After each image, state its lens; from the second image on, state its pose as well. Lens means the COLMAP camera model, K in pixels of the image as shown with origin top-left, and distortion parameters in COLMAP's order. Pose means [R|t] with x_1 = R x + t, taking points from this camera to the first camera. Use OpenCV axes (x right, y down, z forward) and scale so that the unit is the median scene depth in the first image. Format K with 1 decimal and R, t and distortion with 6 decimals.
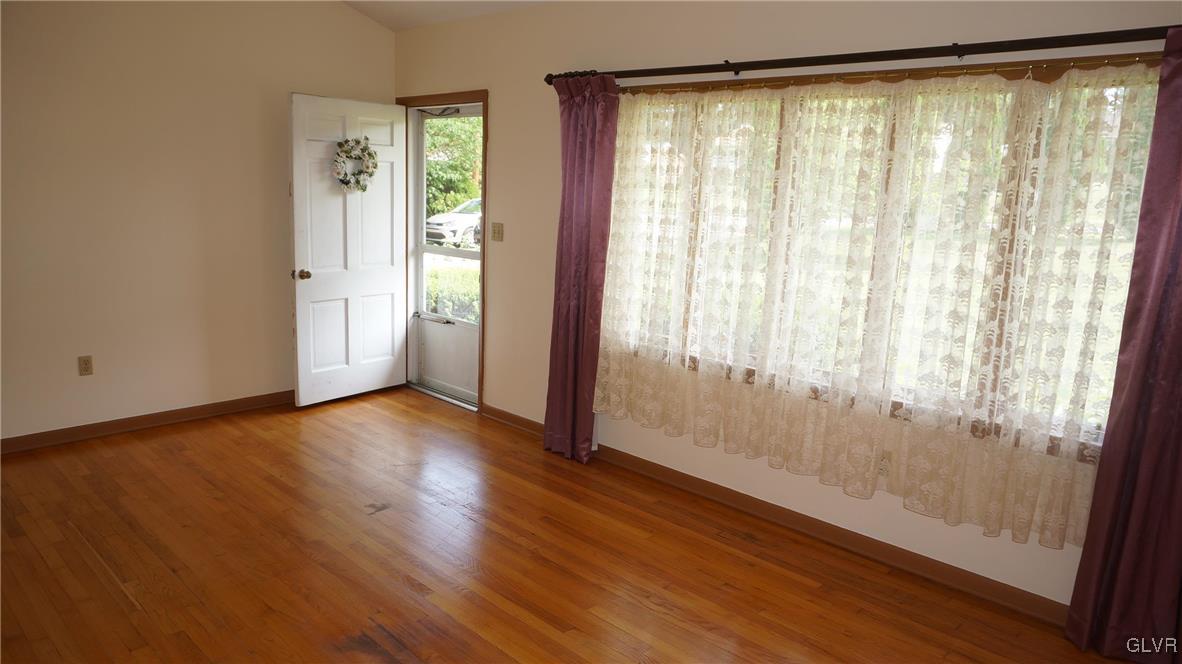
lens RADIAL K [[787.5, 0, 588.8], [0, 787.5, 334.7], [0, 0, 1]] dist [-0.053065, 0.031819]
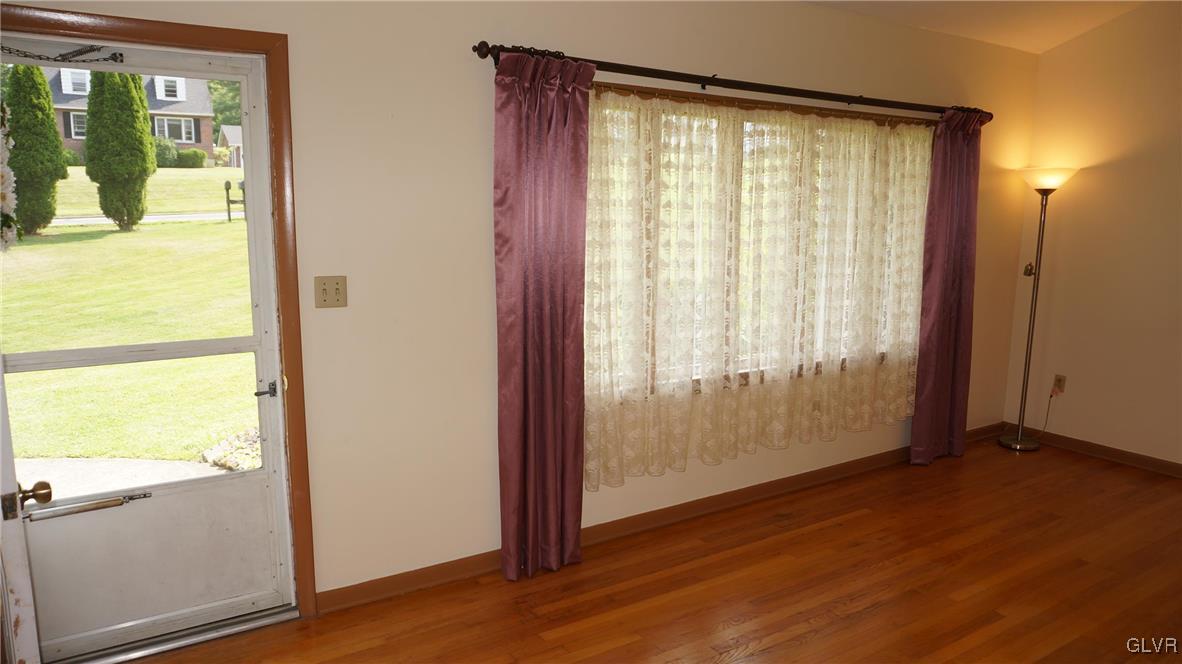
lens RADIAL K [[787.5, 0, 588.8], [0, 787.5, 334.7], [0, 0, 1]] dist [-0.053065, 0.031819]
pose [[0.236179, -0.206128, 0.949595, -0.817541], [0.176403, 0.970099, 0.166705, -0.214325], [-0.955563, 0.128140, 0.265479, 0.885638]]
